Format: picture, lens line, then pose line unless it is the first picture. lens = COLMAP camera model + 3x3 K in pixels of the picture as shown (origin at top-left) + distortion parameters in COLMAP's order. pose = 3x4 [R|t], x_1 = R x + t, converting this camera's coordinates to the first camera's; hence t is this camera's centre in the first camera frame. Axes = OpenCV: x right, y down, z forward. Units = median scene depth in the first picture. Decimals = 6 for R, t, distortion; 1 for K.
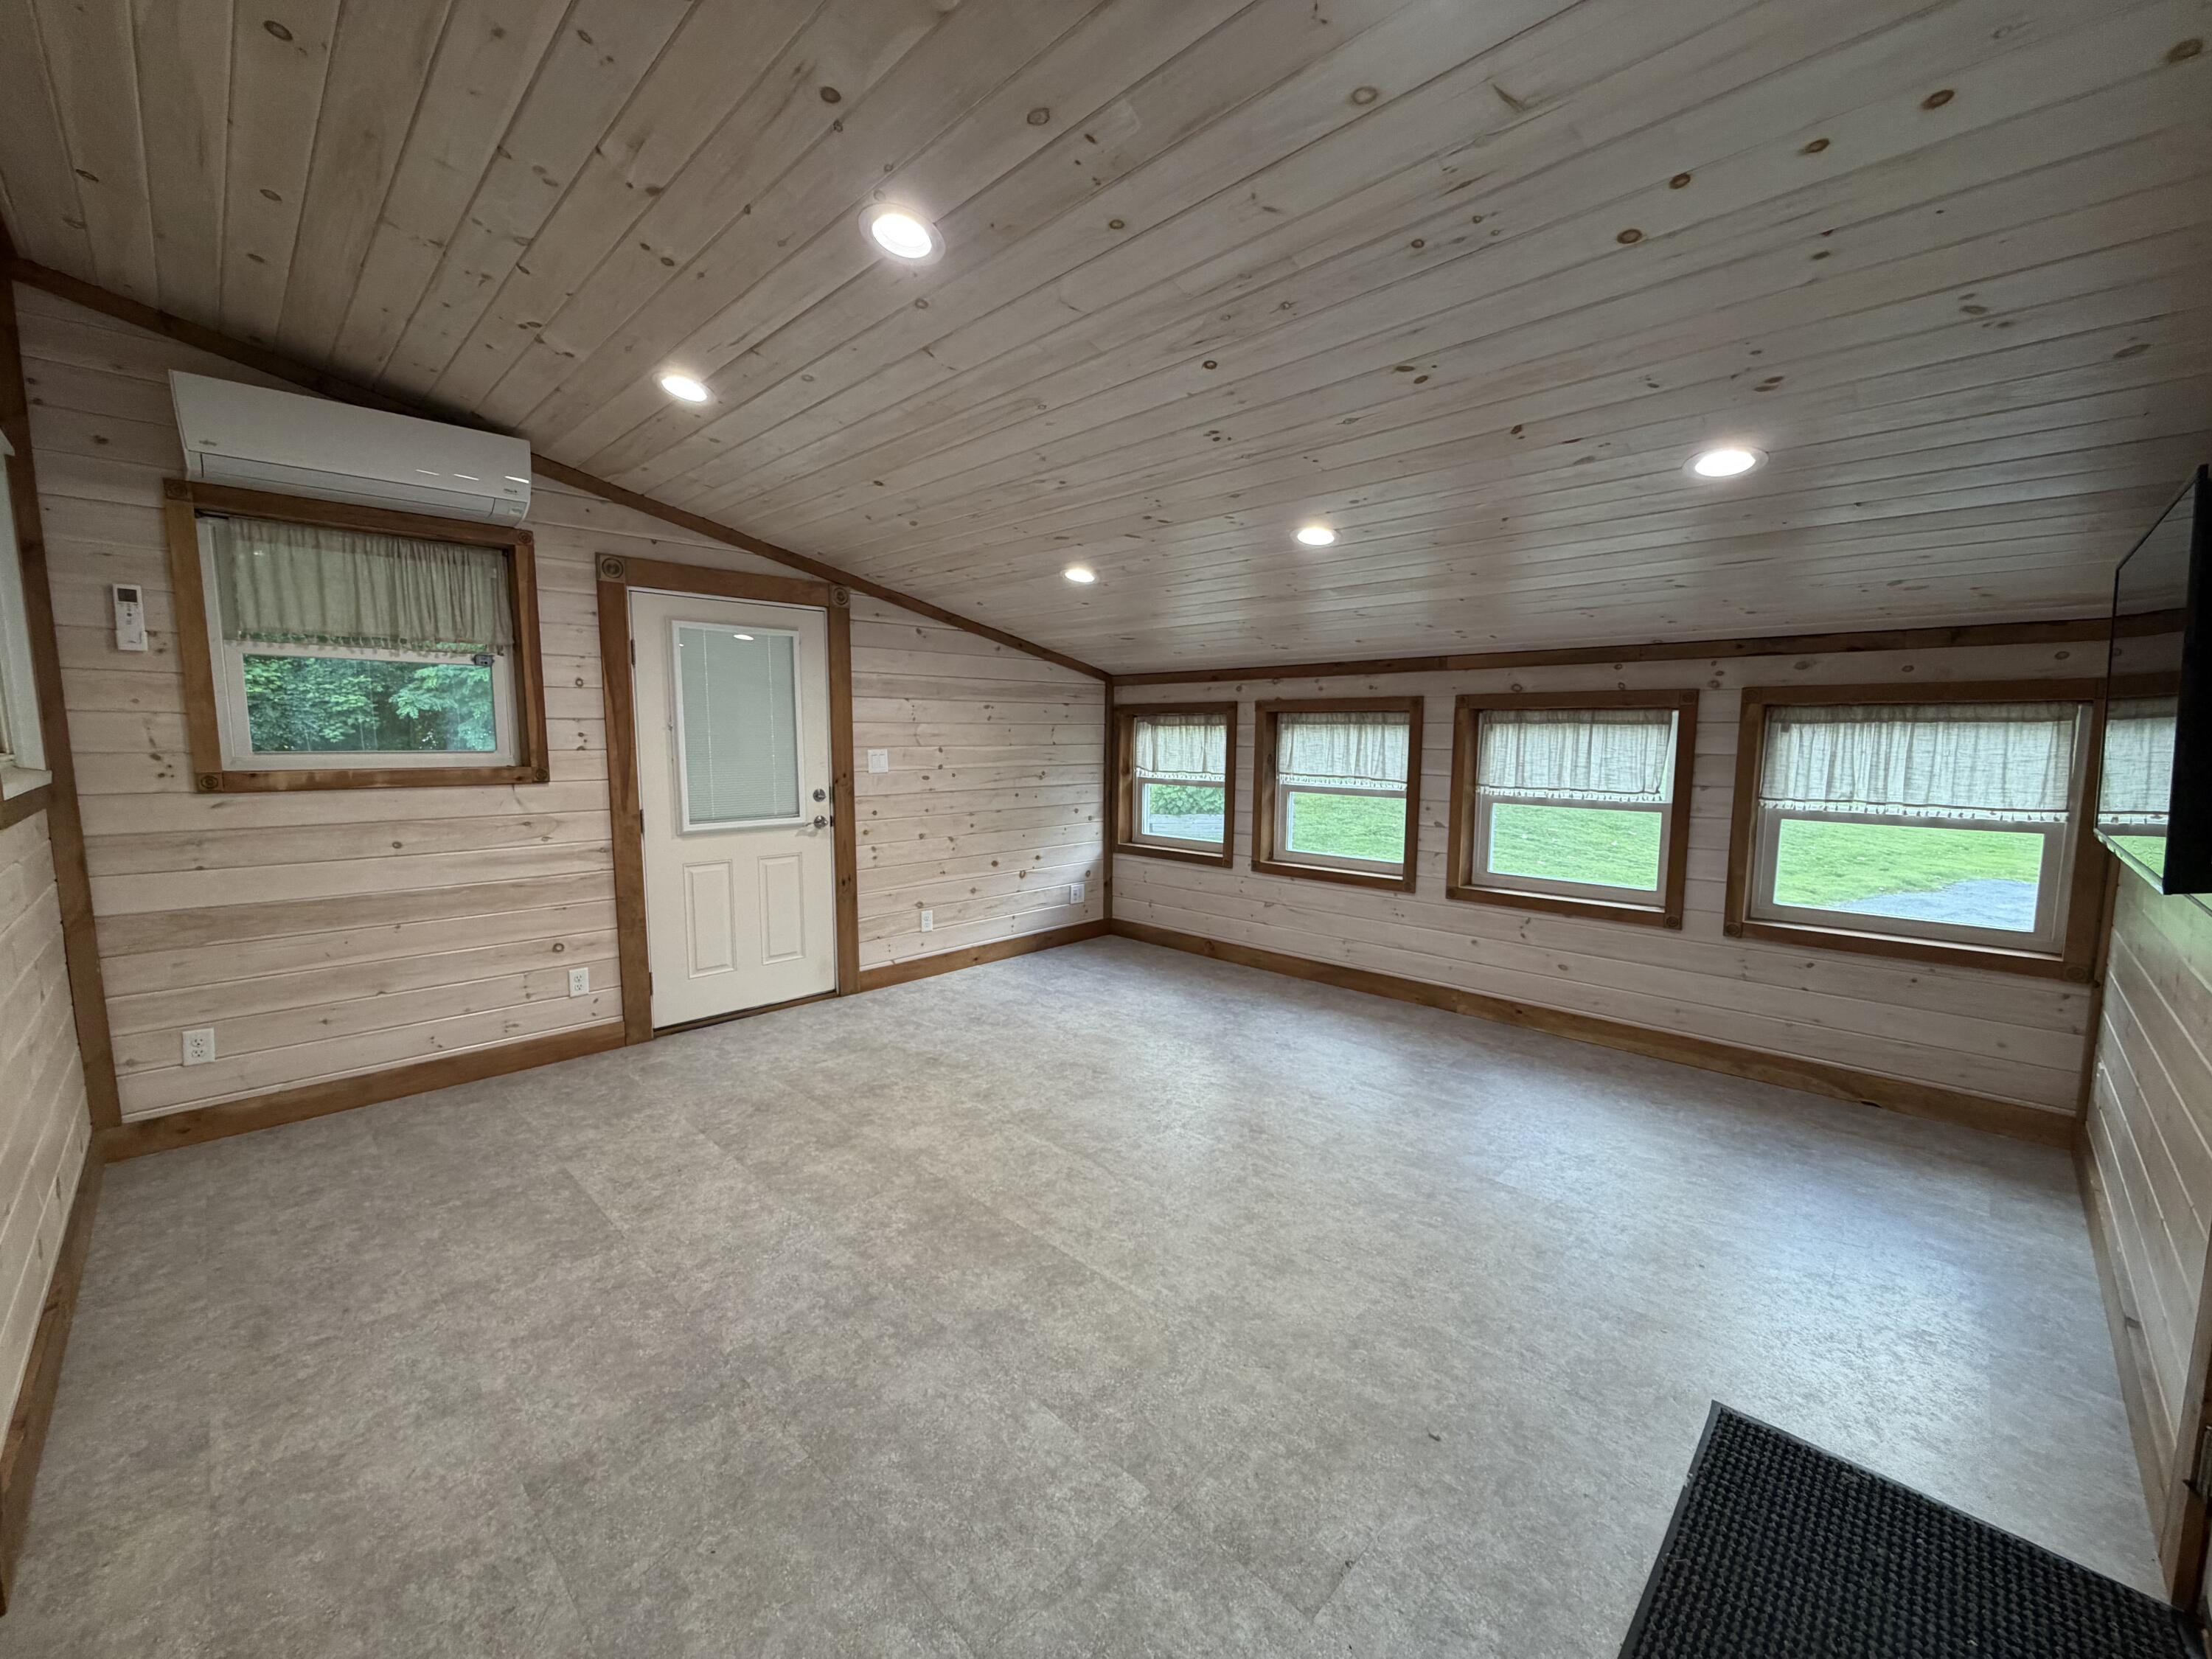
lens RADIAL K [[884.0, 0, 1100.3], [0, 884.0, 826.8], [0, 0, 1]] dist [0.000772, -0.000194]
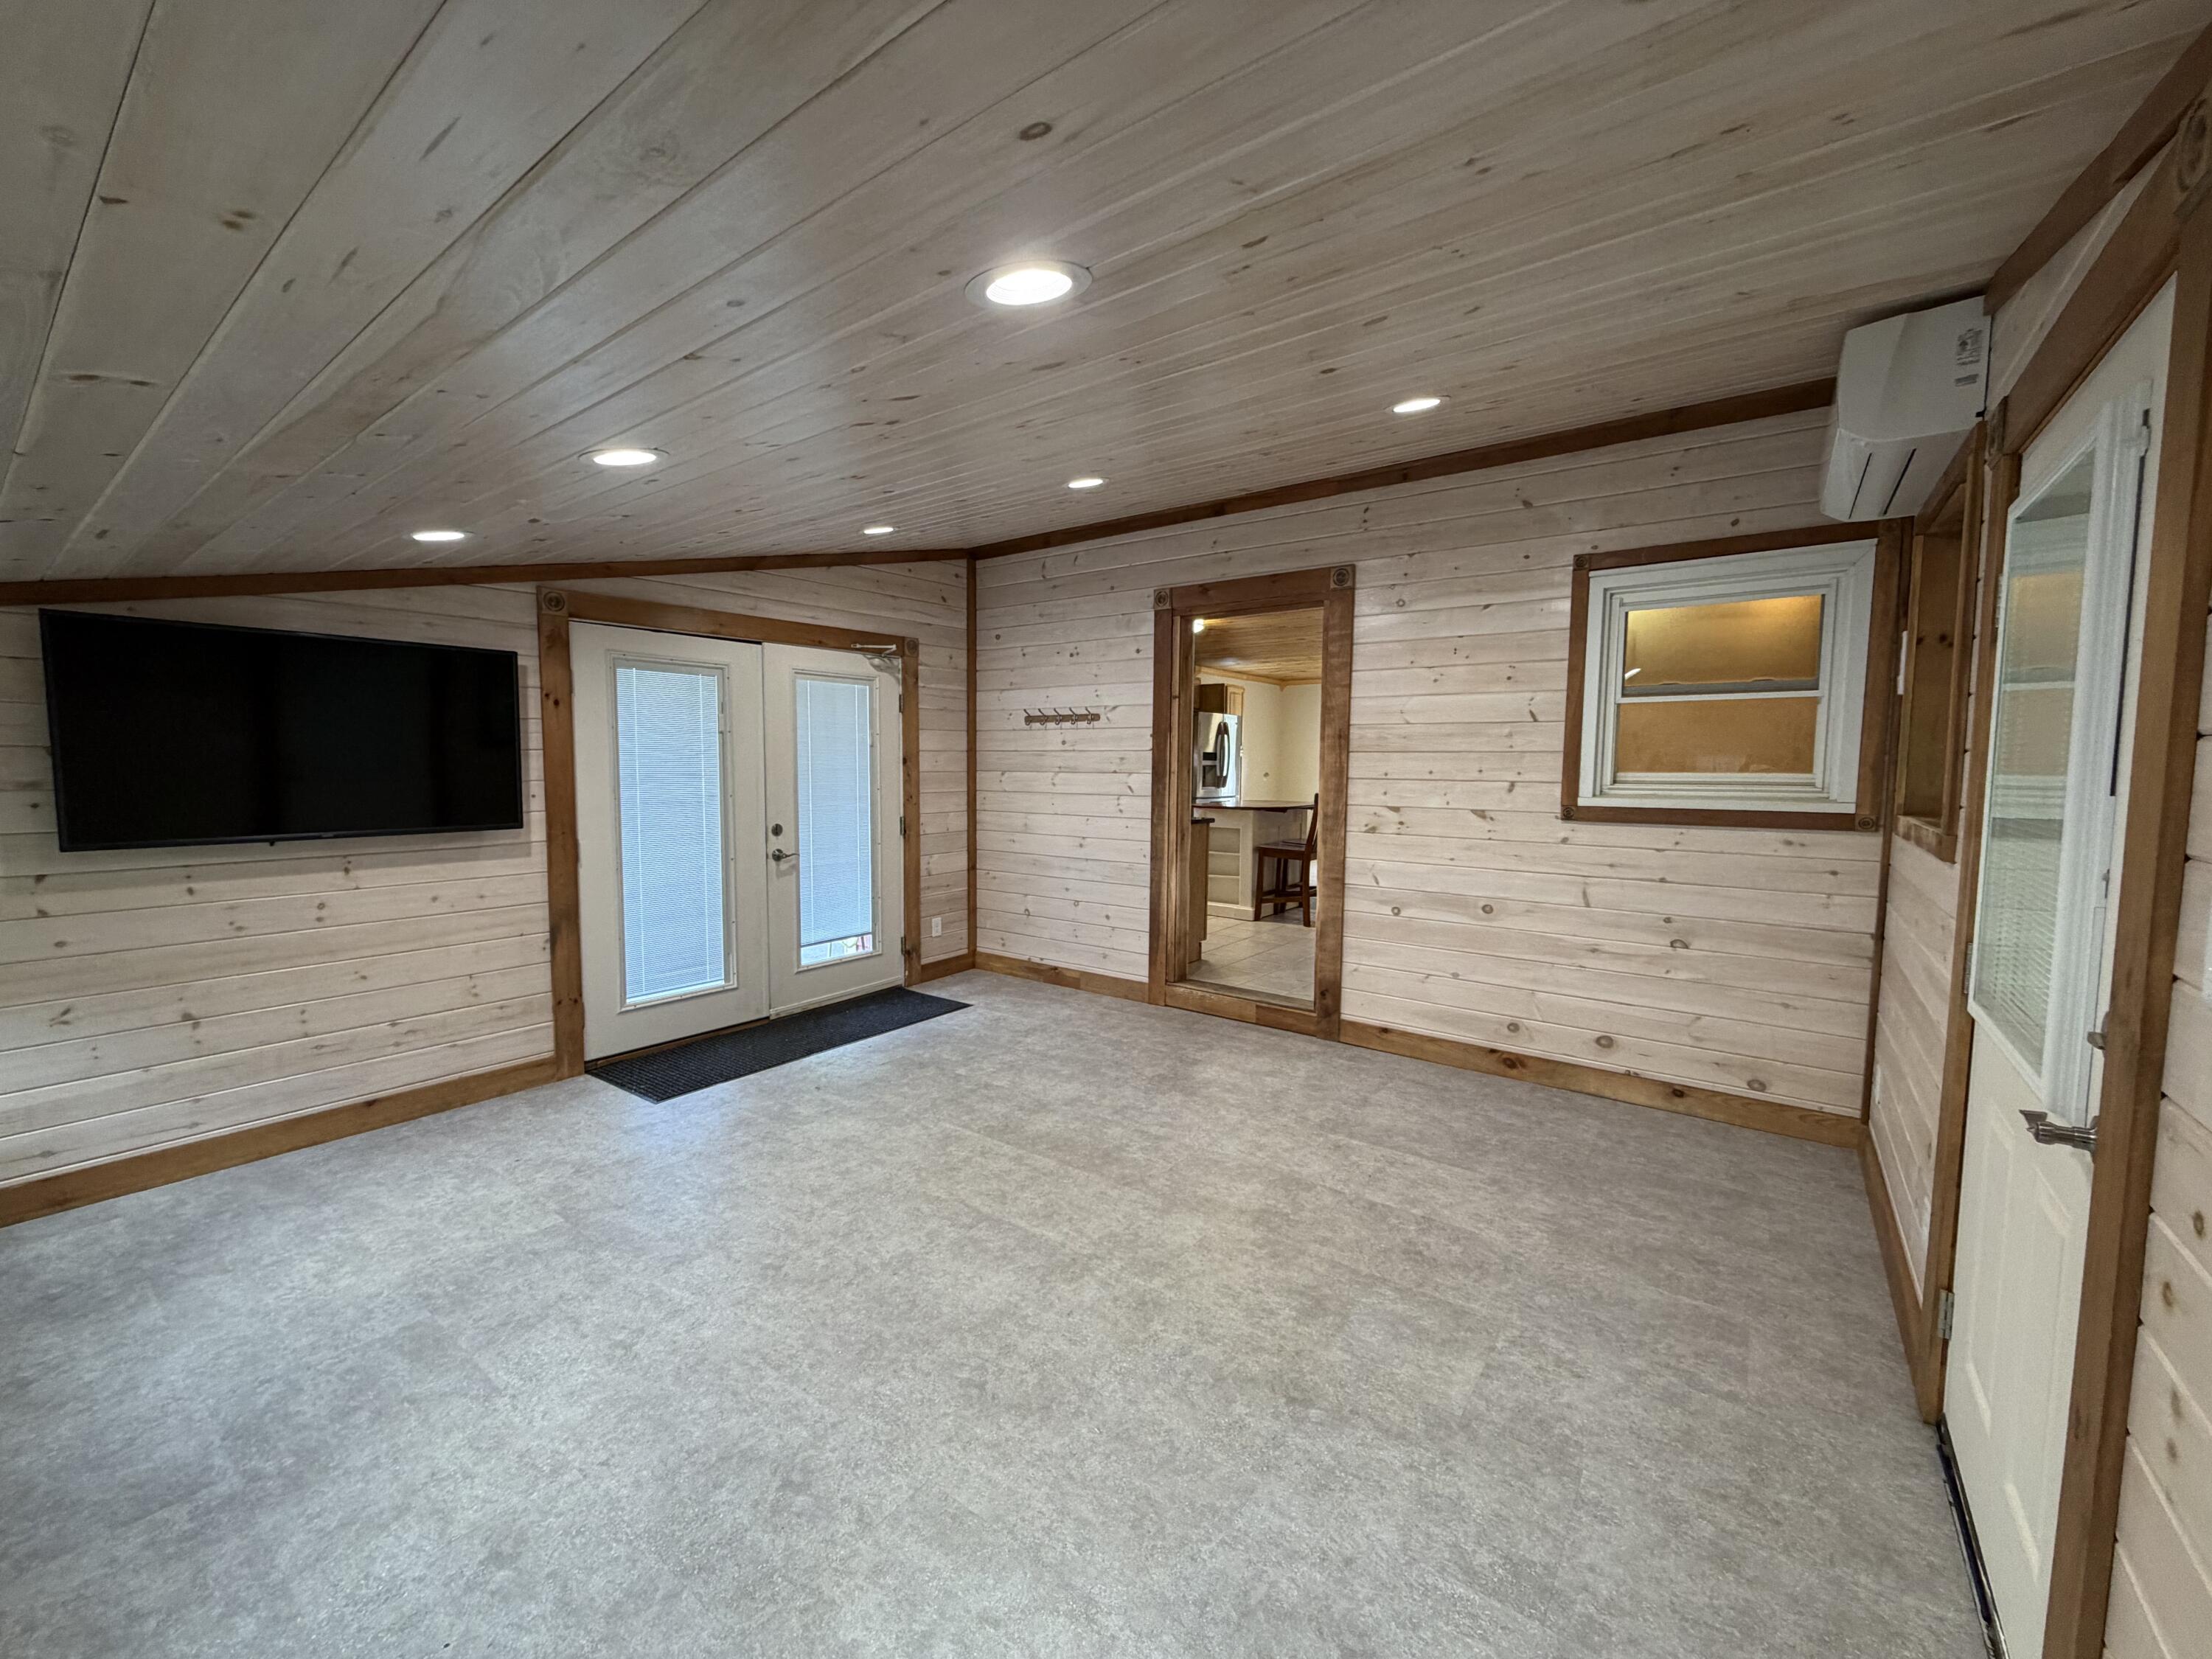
lens RADIAL K [[884.0, 0, 1100.3], [0, 884.0, 826.8], [0, 0, 1]] dist [0.000772, -0.000194]
pose [[-0.990419, 0.002758, -0.138064, -0.003628], [-0.022170, 0.983655, 0.178694, -0.150446], [0.136300, 0.180043, -0.974170, 1.370072]]
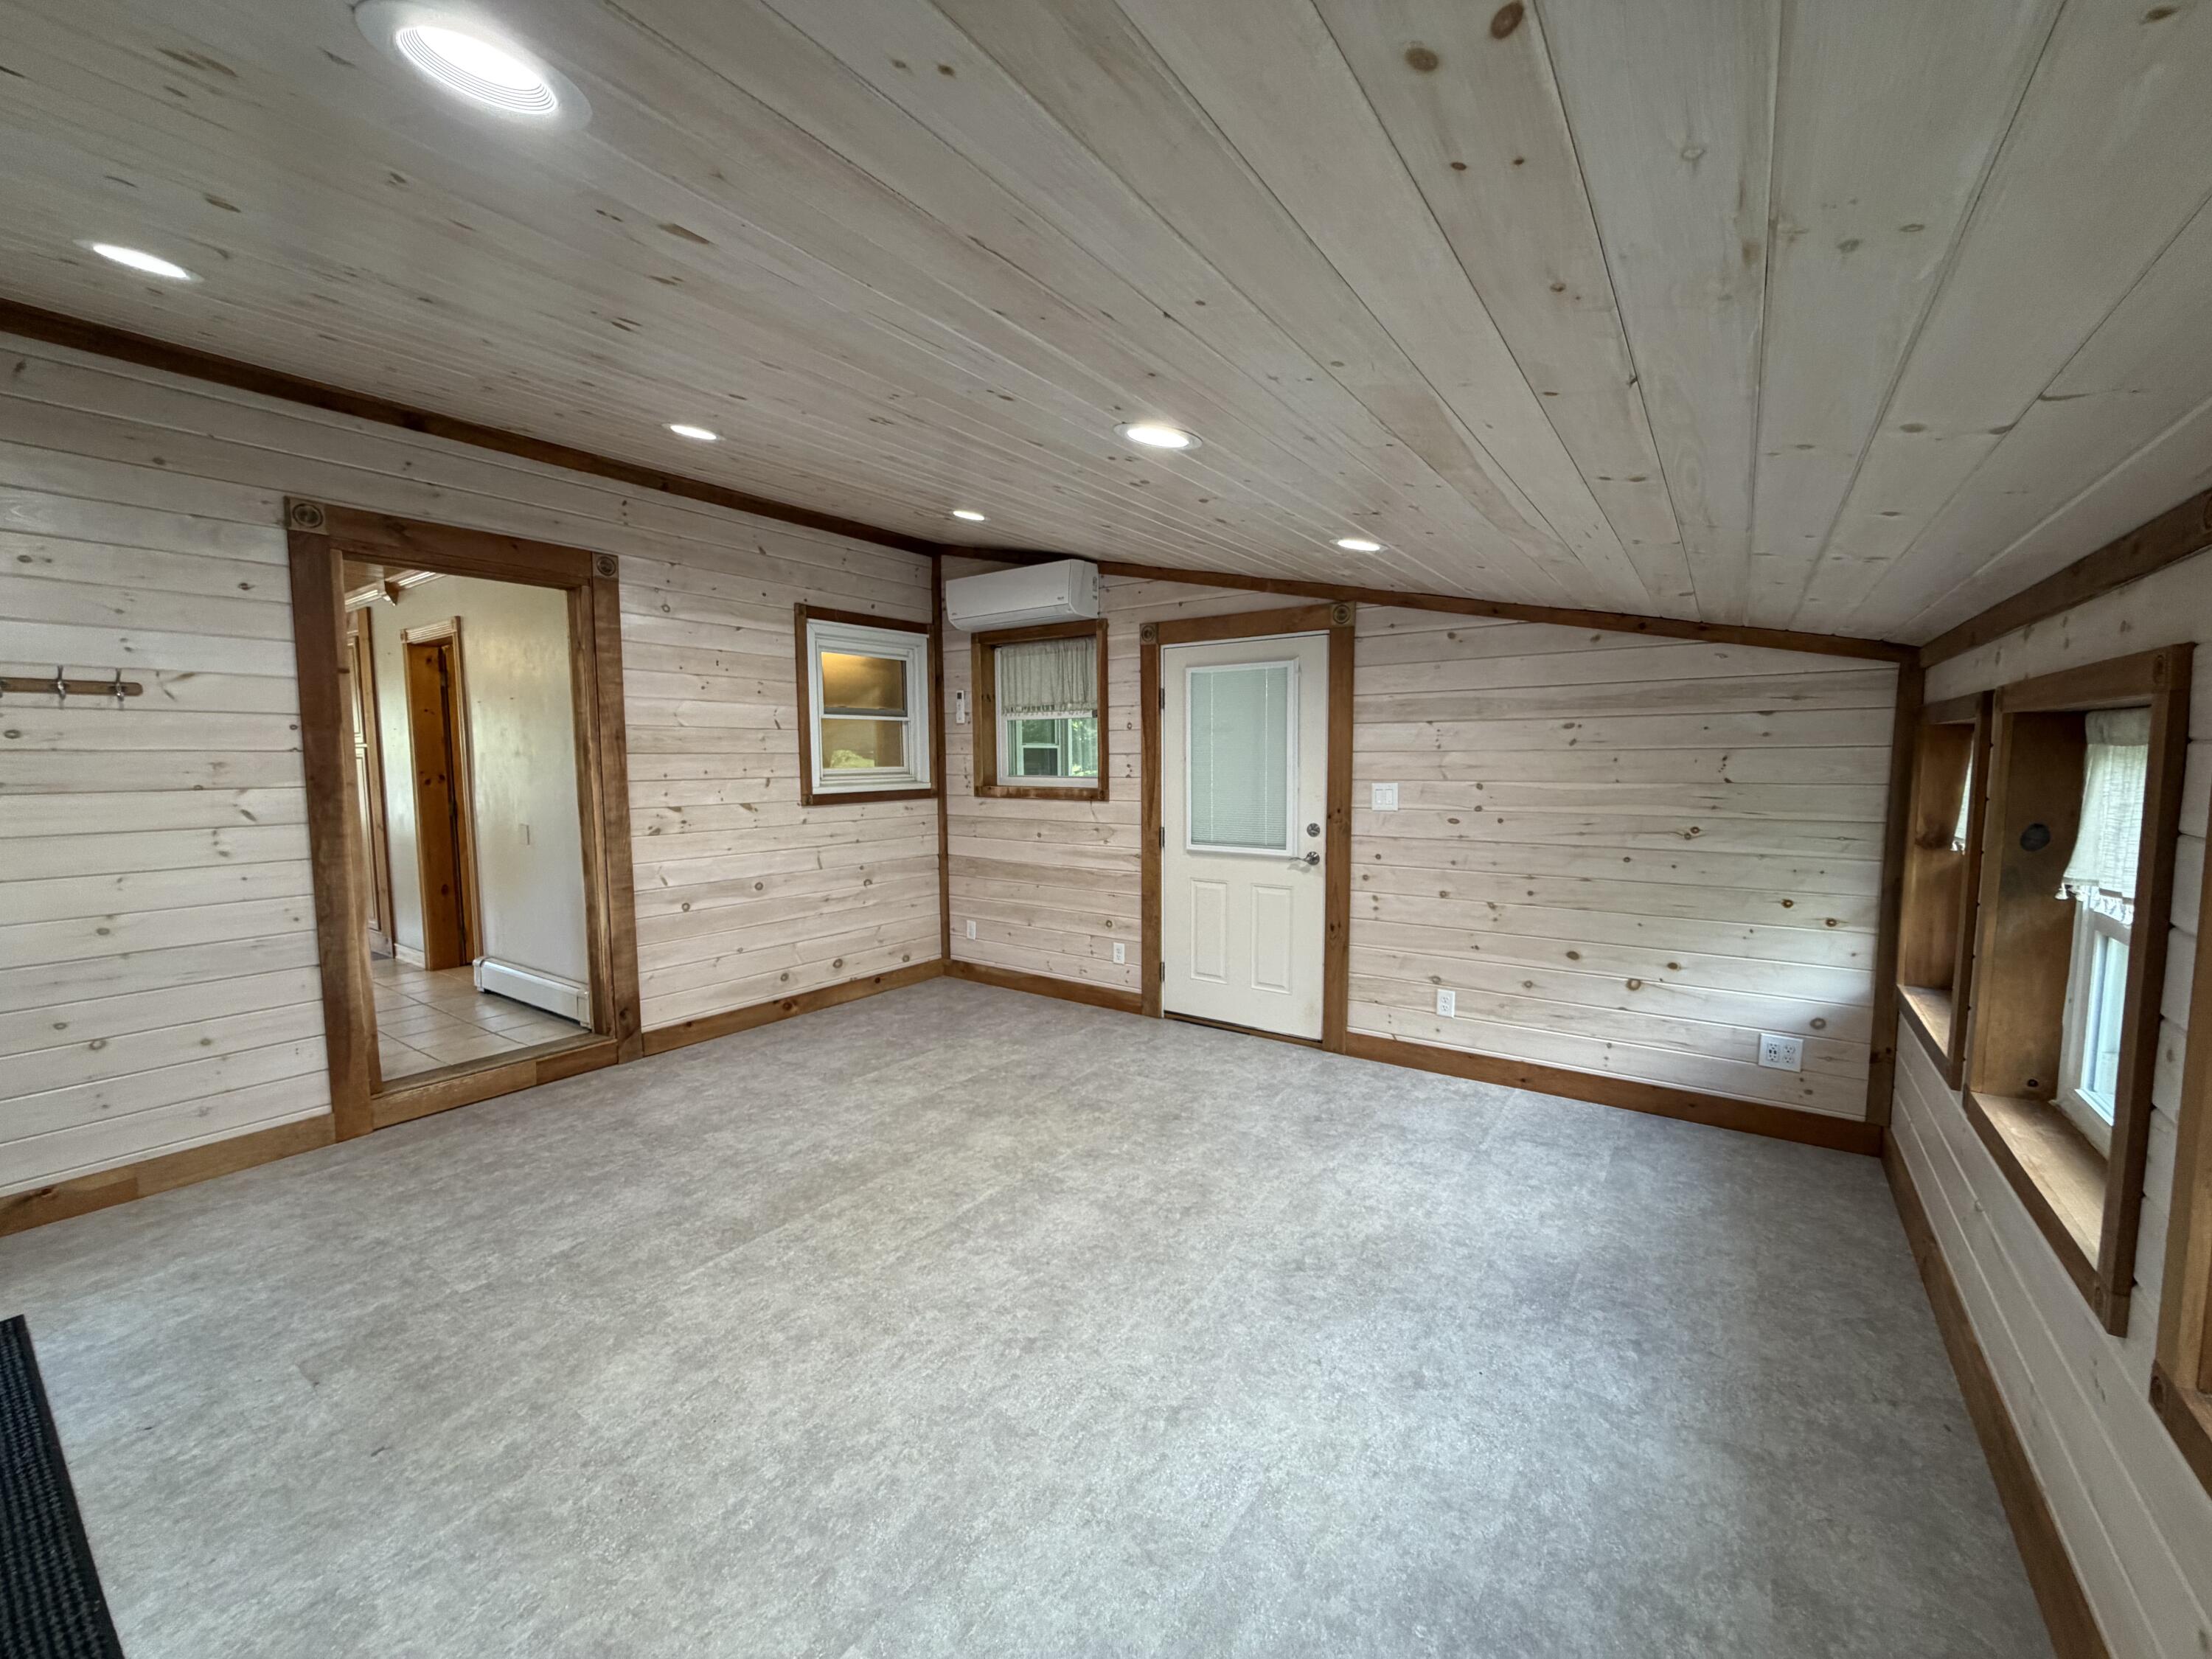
lens RADIAL K [[884.0, 0, 1100.3], [0, 884.0, 826.8], [0, 0, 1]] dist [0.000772, -0.000194]
pose [[0.159122, 0.075228, -0.984389, 0.661109], [-0.098097, 0.993363, 0.060057, -0.084327], [0.982373, 0.087009, 0.165446, 0.712152]]
